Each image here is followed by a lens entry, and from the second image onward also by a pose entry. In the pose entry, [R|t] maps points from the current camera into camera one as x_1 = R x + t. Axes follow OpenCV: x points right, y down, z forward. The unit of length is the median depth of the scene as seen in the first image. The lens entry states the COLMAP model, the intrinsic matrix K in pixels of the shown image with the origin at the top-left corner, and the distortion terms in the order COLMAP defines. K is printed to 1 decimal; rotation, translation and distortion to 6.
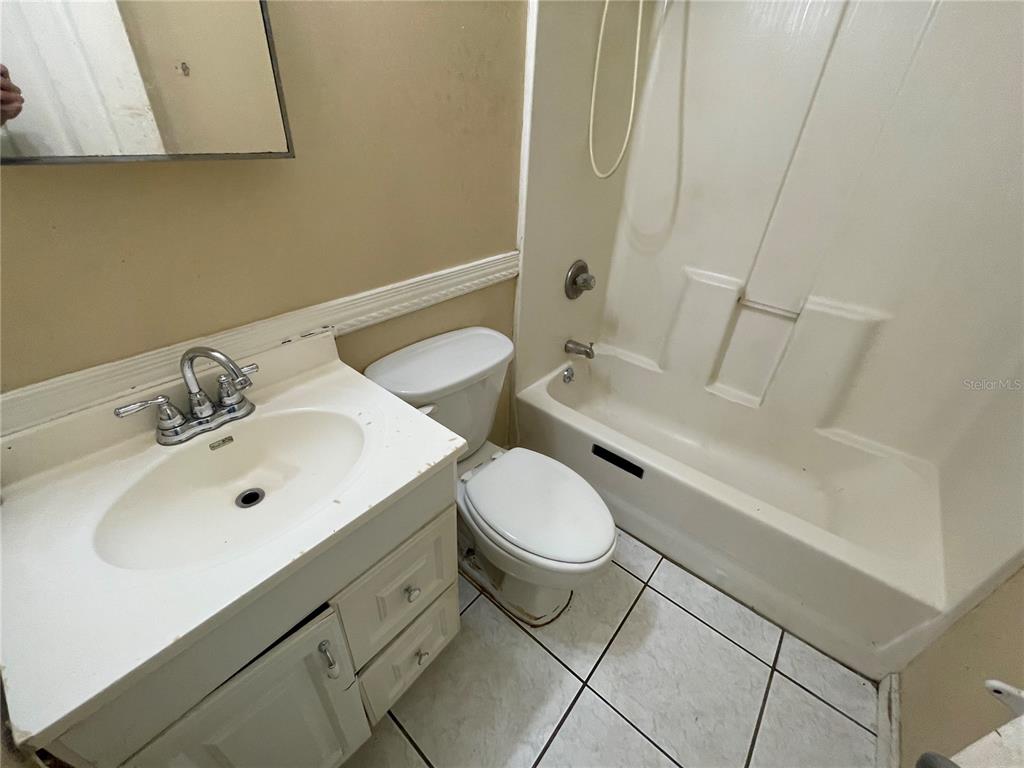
lens RADIAL K [[415.2, 0, 509.4], [0, 415.2, 382.4], [0, 0, 1]] dist [-0.001475, -0.000144]
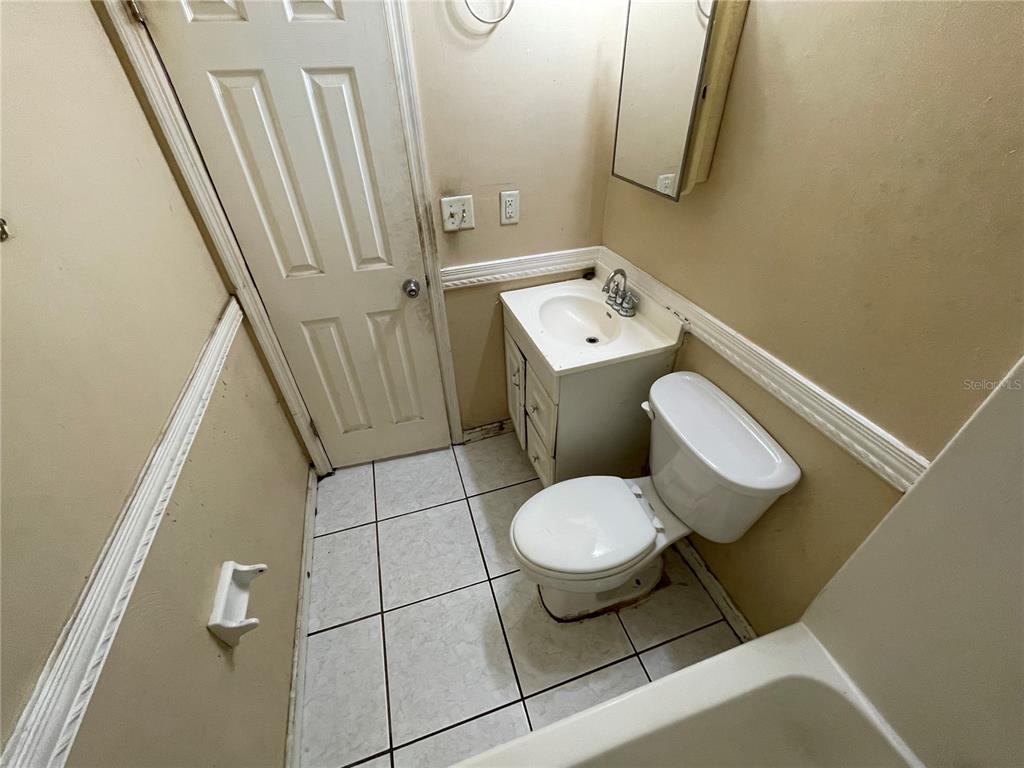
lens RADIAL K [[415.2, 0, 511.0], [0, 415.2, 384.9], [0, 0, 1]] dist [-0.001475, -0.000144]
pose [[-0.532276, 0.482478, -0.695627, 0.944551], [-0.456476, 0.528443, 0.715805, -0.747833], [0.712960, 0.698543, -0.061038, 0.825915]]
